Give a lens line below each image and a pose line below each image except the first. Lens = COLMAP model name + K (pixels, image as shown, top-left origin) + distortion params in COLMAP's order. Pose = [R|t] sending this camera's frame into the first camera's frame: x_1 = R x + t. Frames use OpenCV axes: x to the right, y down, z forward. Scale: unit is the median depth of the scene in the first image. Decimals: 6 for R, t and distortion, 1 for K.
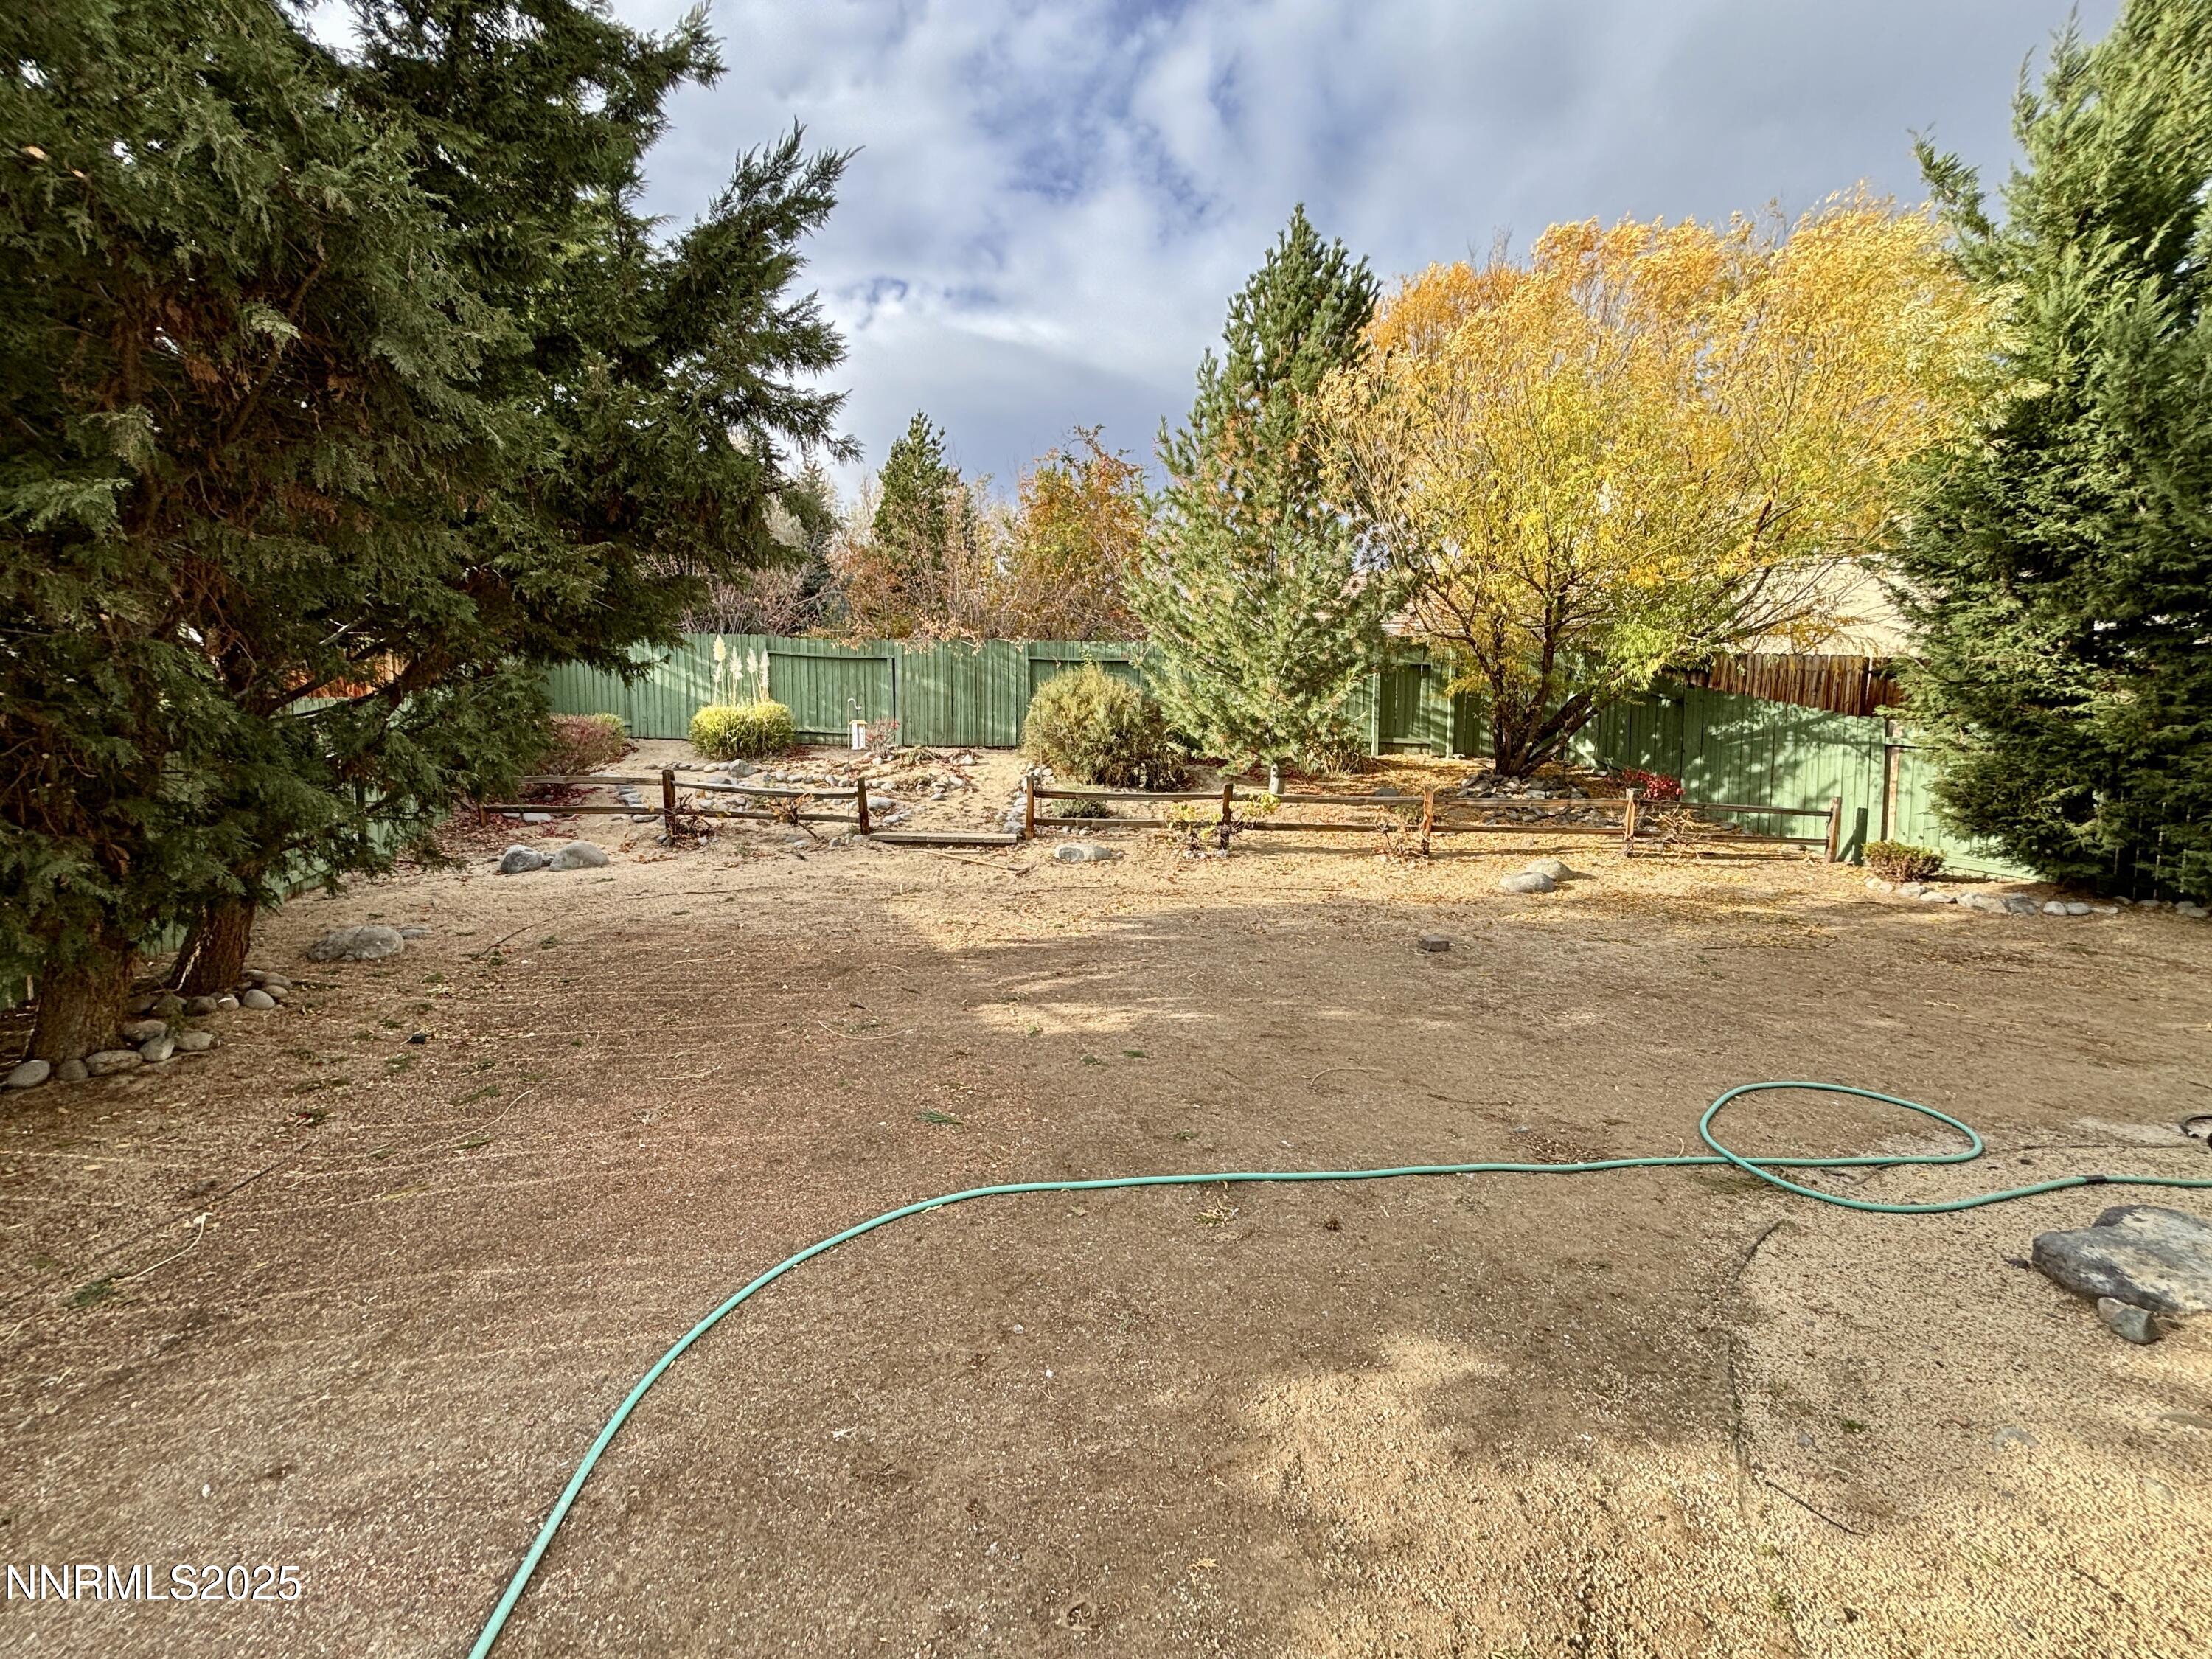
lens RADIAL K [[893.1, 0, 1135.1], [0, 893.1, 827.9], [0, 0, 1]] dist [0.007614, -0.000359]
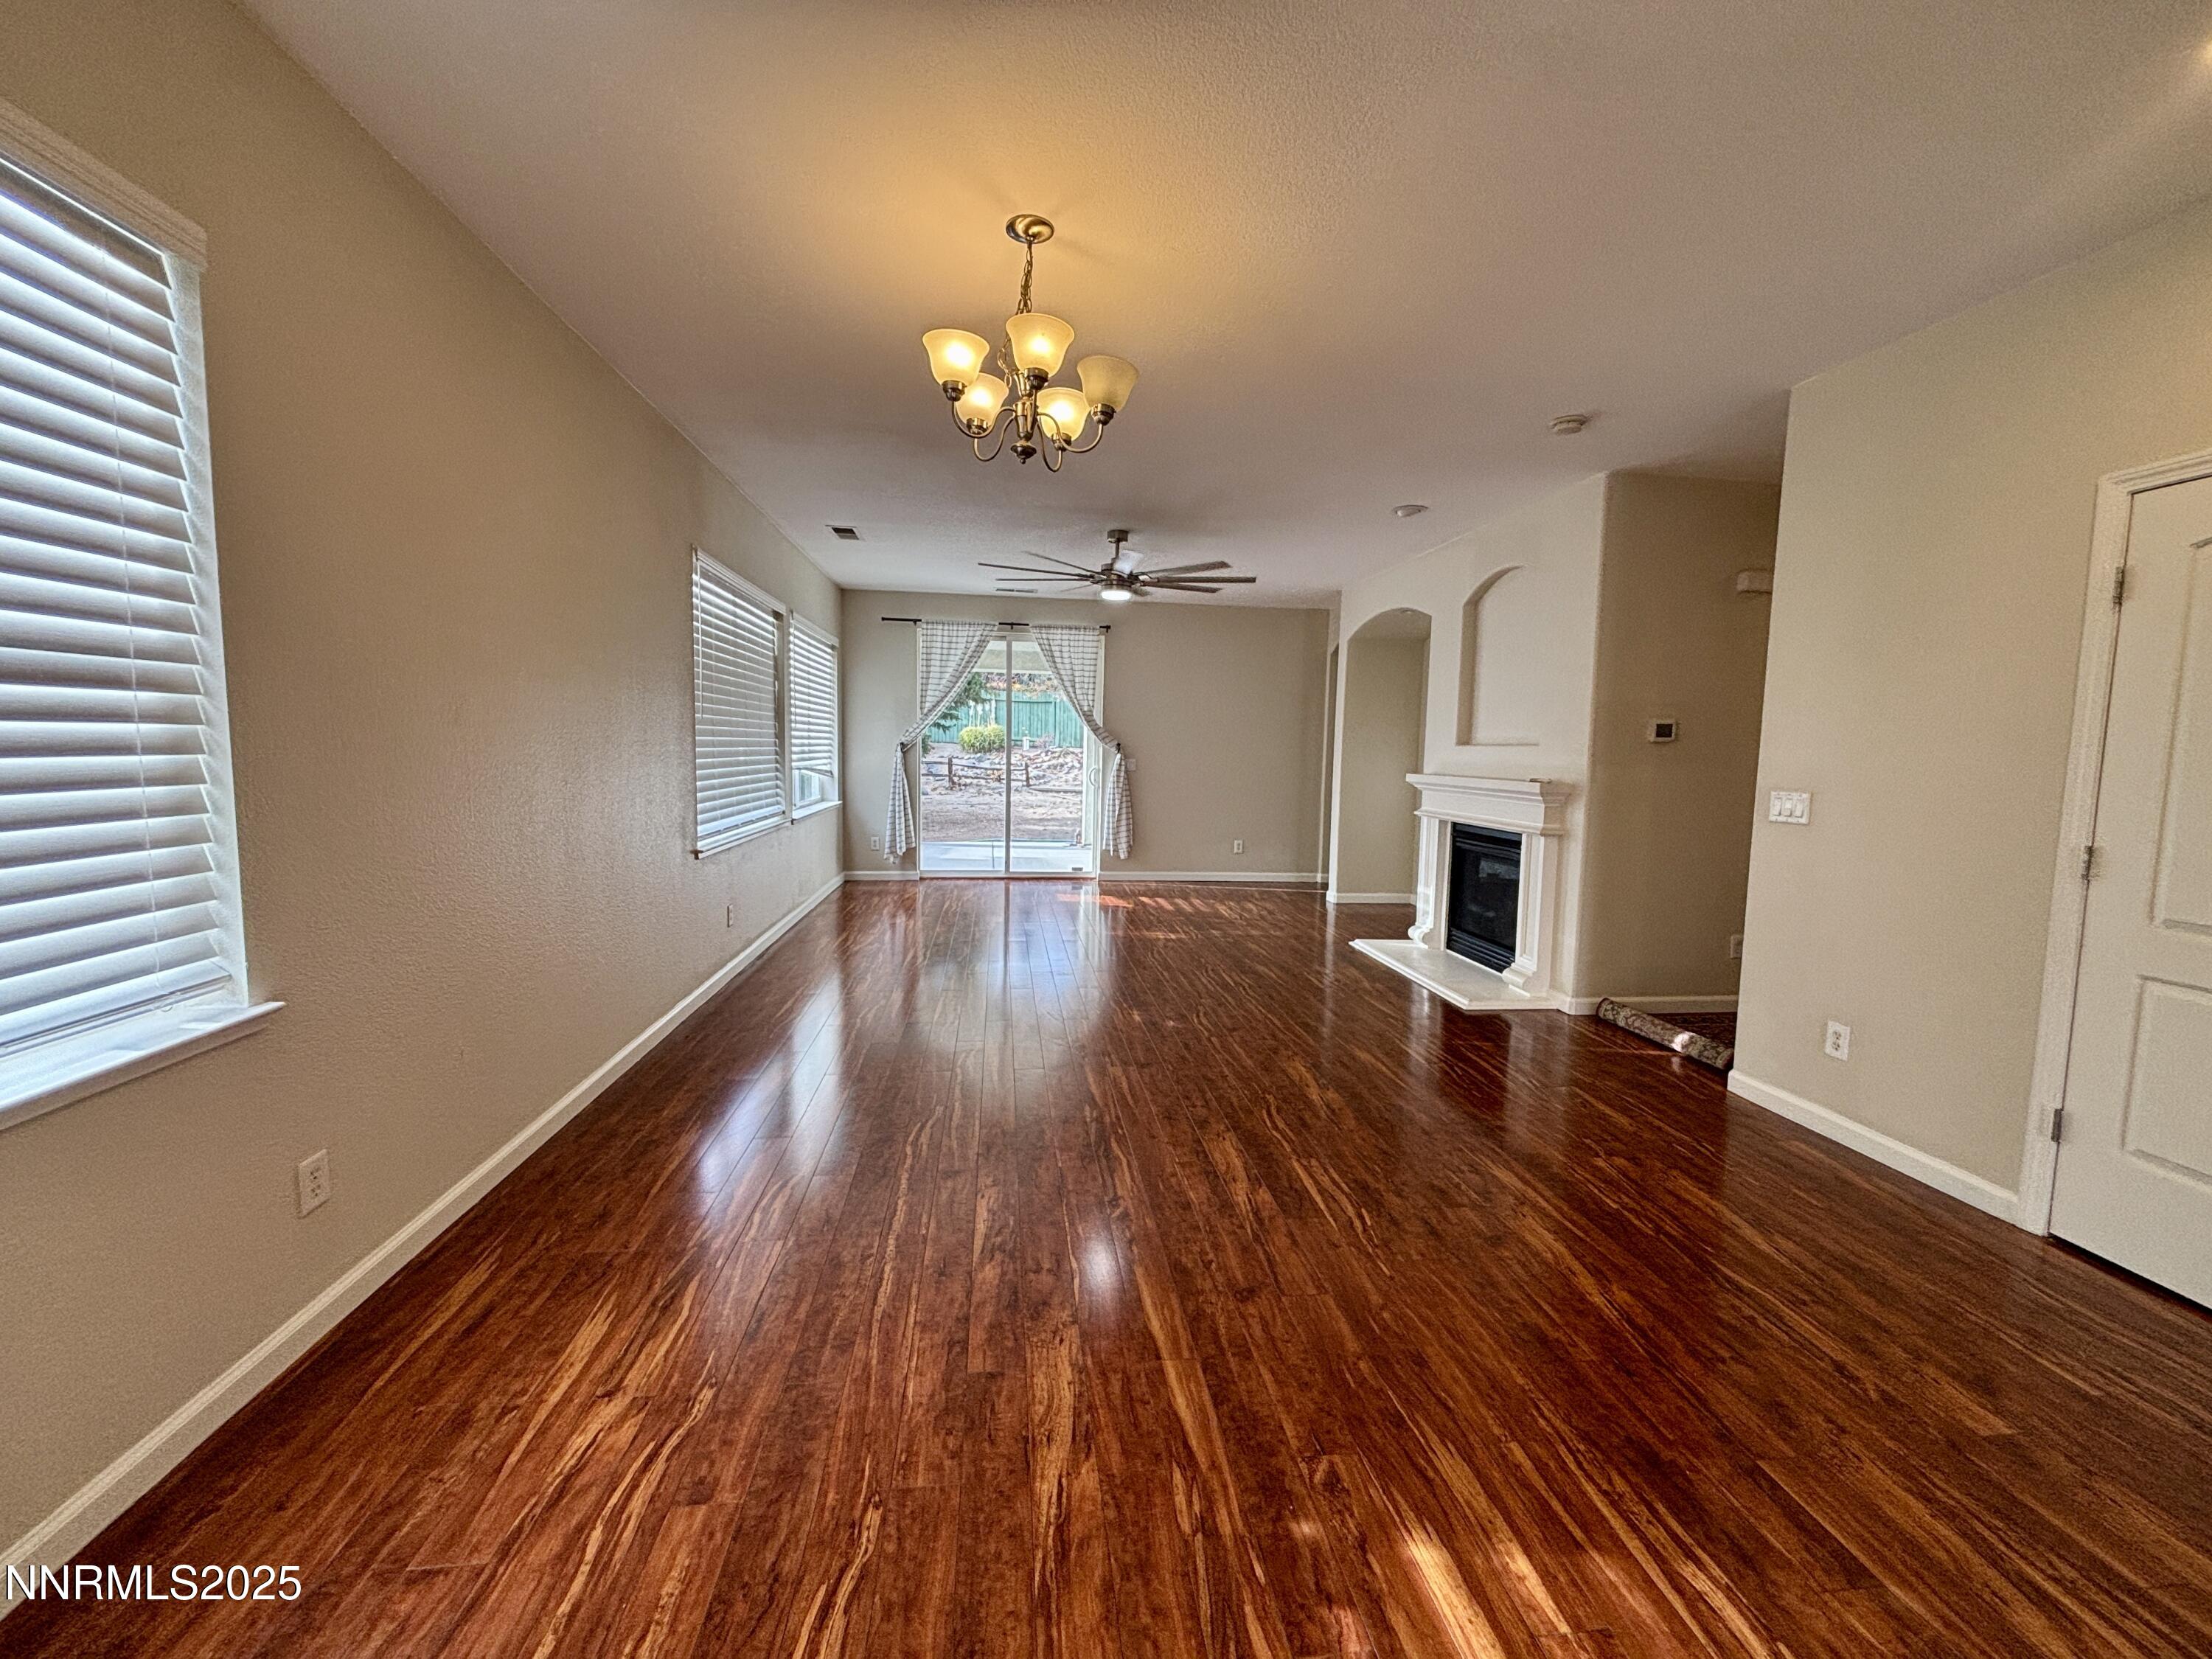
lens RADIAL K [[893.1, 0, 1093.0], [0, 893.1, 803.1], [0, 0, 1]] dist [0.007614, -0.000359]
pose [[0.954068, 0.024493, -0.298589, 0.481933], [-0.030902, 0.999382, -0.016762, 0.073209], [0.297993, 0.025219, 0.954235, -1.005072]]
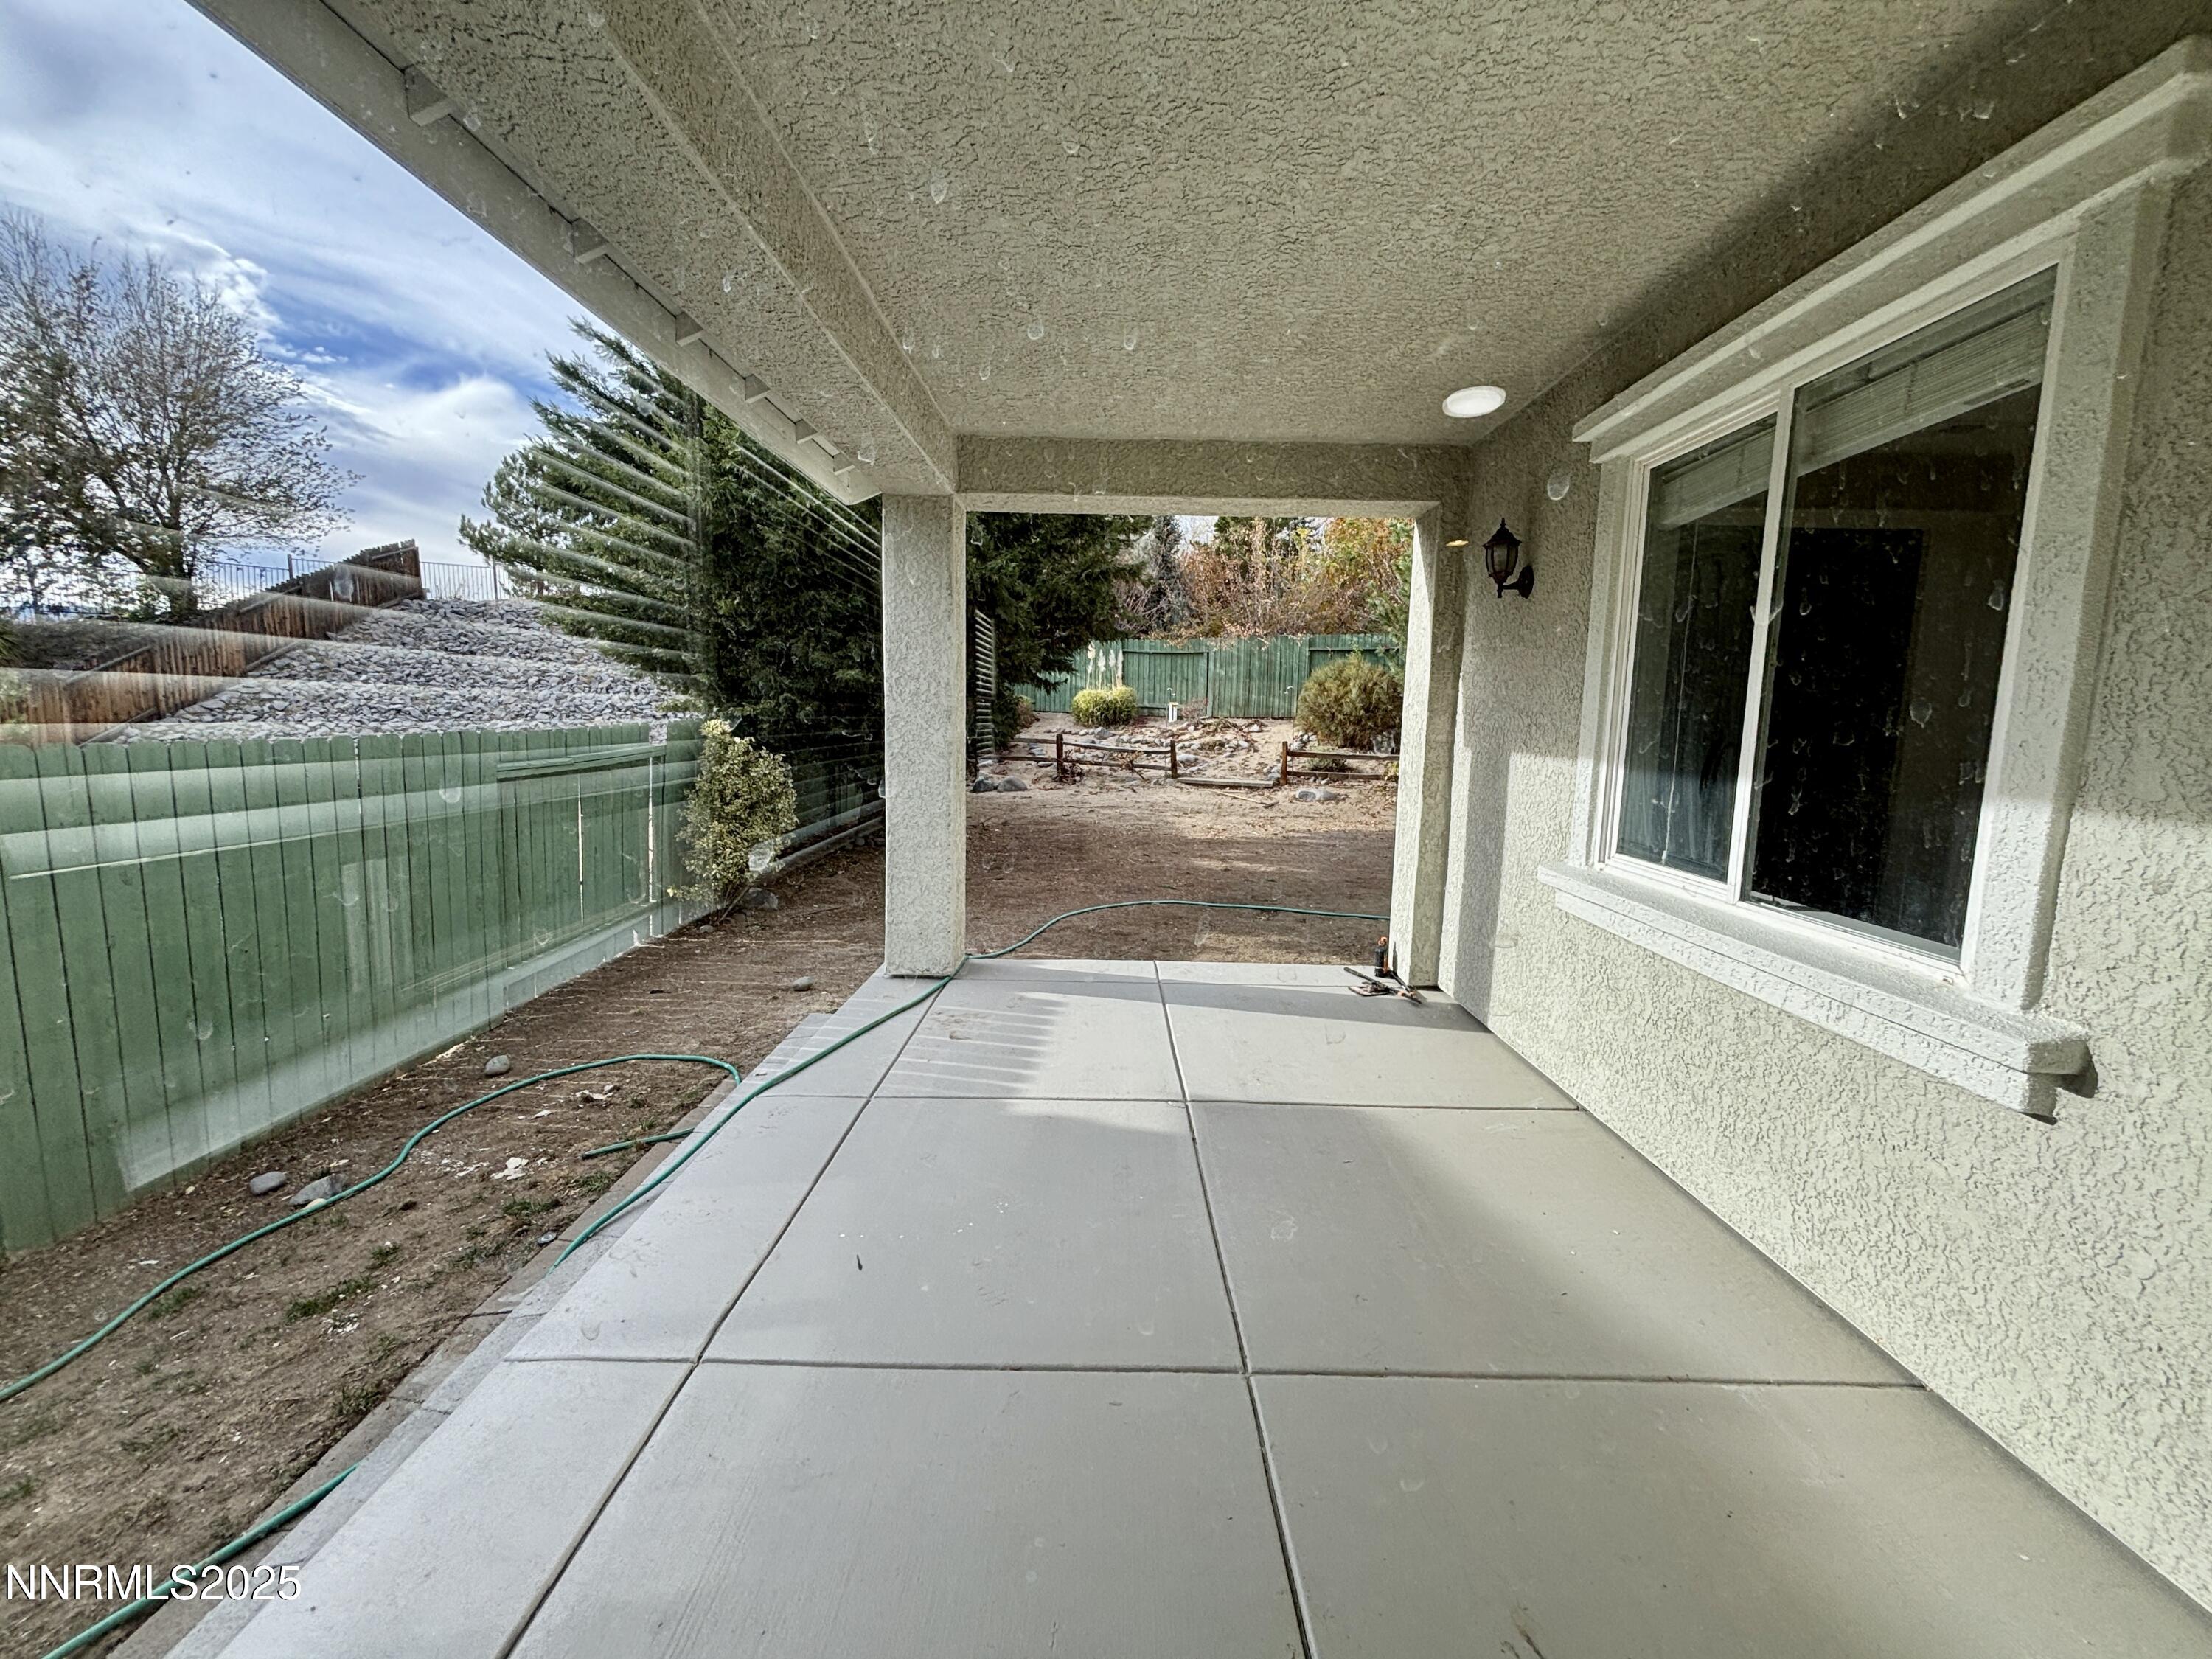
lens RADIAL K [[893.1, 0, 1097.9], [0, 893.1, 828.8], [0, 0, 1]] dist [0.007614, -0.000359]
pose [[0.910848, 0.053512, -0.409259, 0.182660], [-0.036520, 0.998120, 0.049229, 0.020911], [0.411124, -0.029893, 0.911089, -0.388411]]
